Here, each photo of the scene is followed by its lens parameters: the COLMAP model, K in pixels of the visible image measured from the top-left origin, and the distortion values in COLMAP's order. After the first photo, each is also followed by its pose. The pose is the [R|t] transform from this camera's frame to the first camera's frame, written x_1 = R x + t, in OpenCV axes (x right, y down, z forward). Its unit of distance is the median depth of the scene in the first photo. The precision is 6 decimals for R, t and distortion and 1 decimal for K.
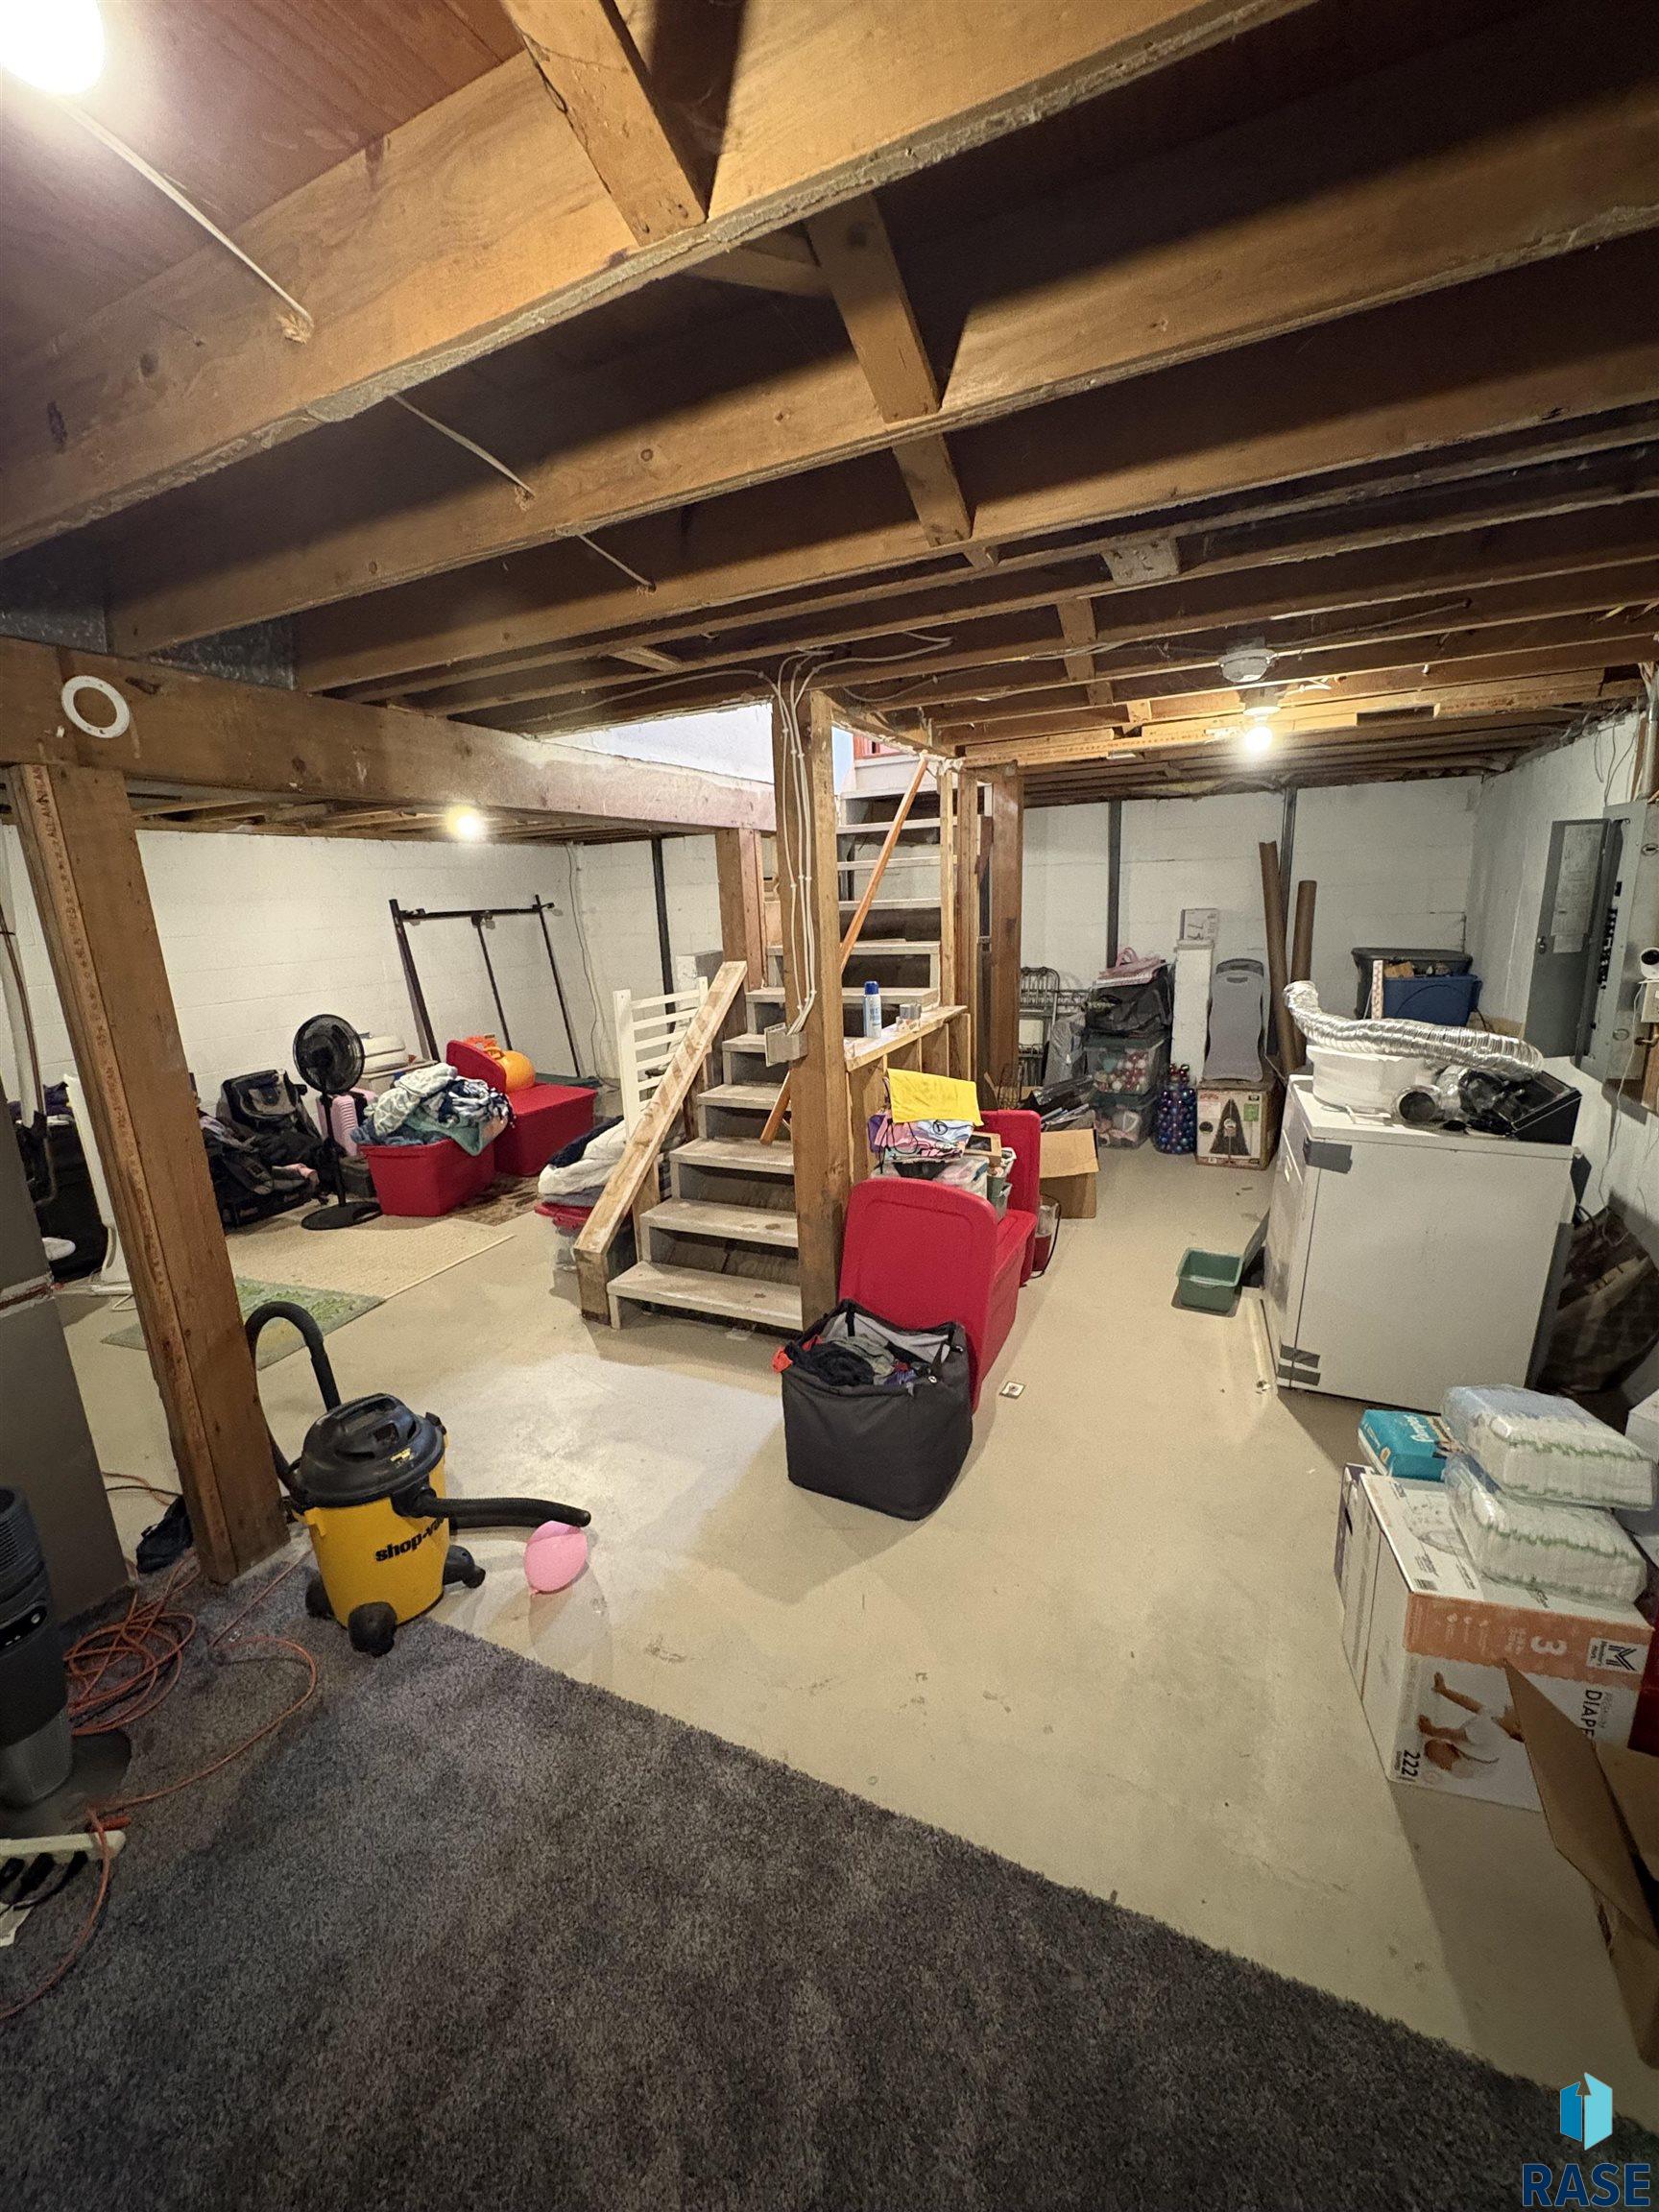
lens RADIAL K [[882.2, 0, 831.9], [0, 882.2, 1107.9], [0, 0, 1]] dist [0.000486, 0.000736]
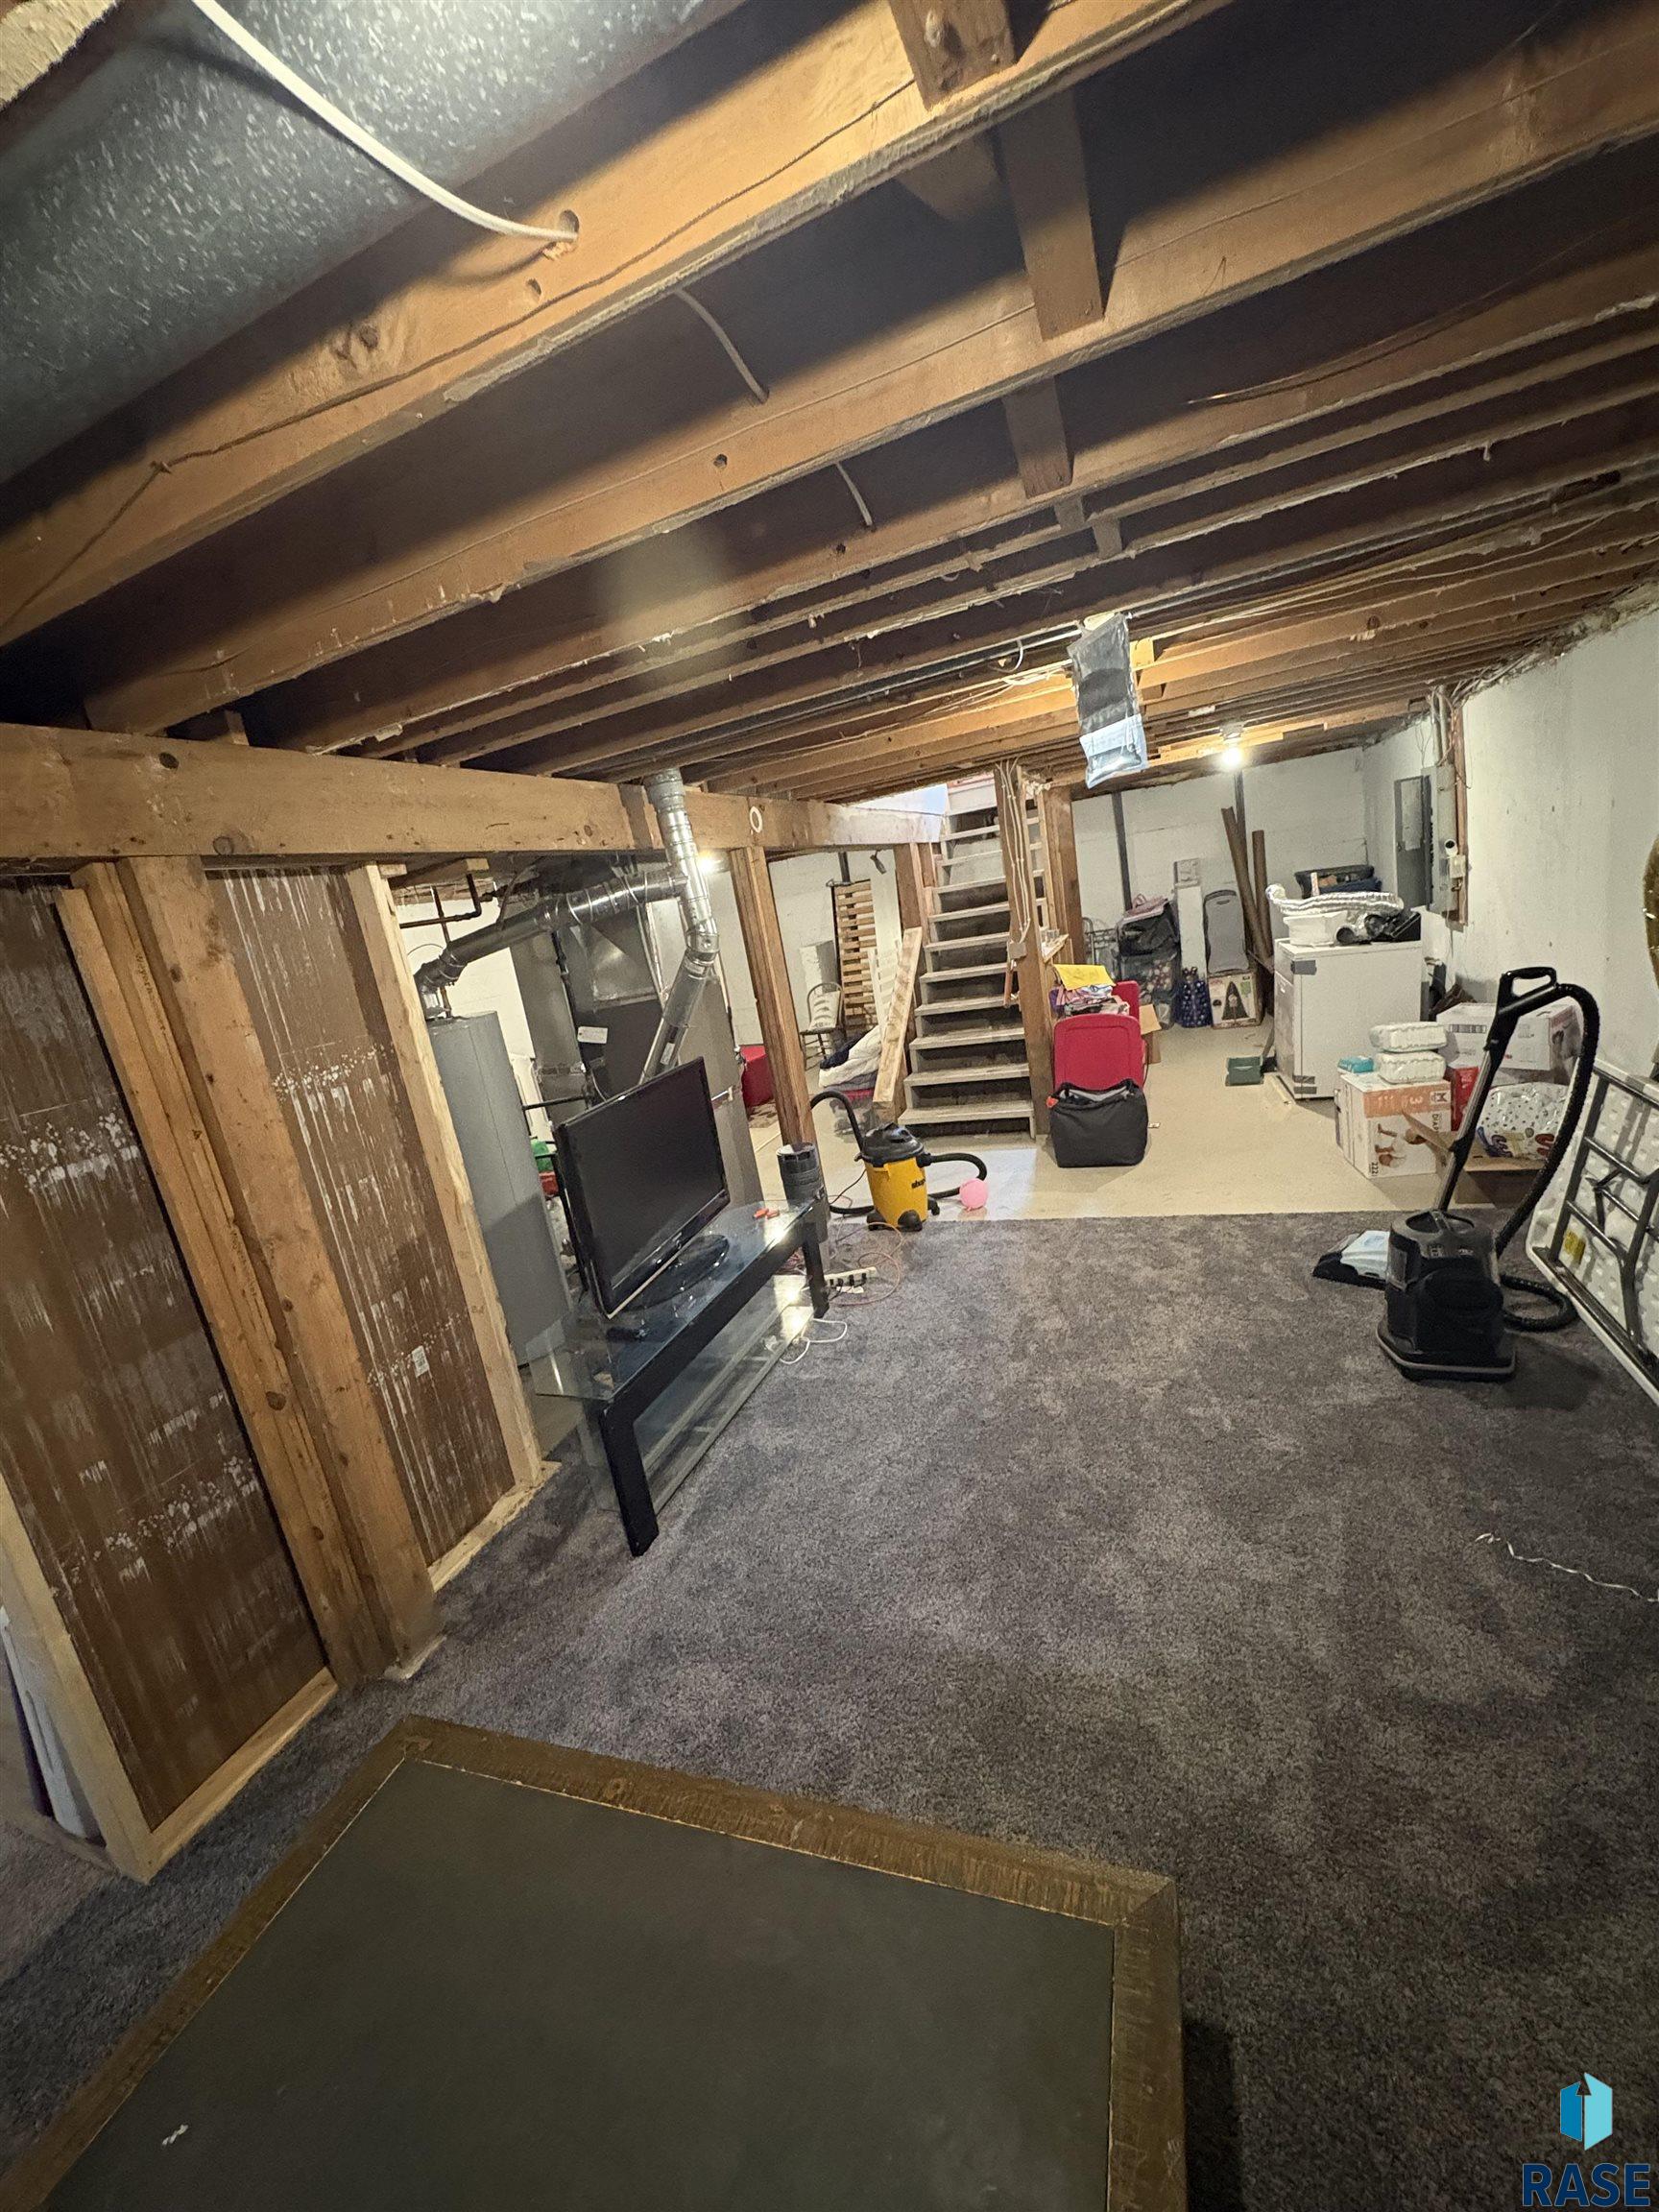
lens RADIAL K [[882.2, 0, 830.1], [0, 882.2, 1104.1], [0, 0, 1]] dist [0.000486, 0.000736]
pose [[0.989750, -0.138527, 0.034706, -0.432072], [0.139078, 0.990182, -0.014003, 0.175960], [-0.032425, 0.018686, 0.999299, -0.671428]]
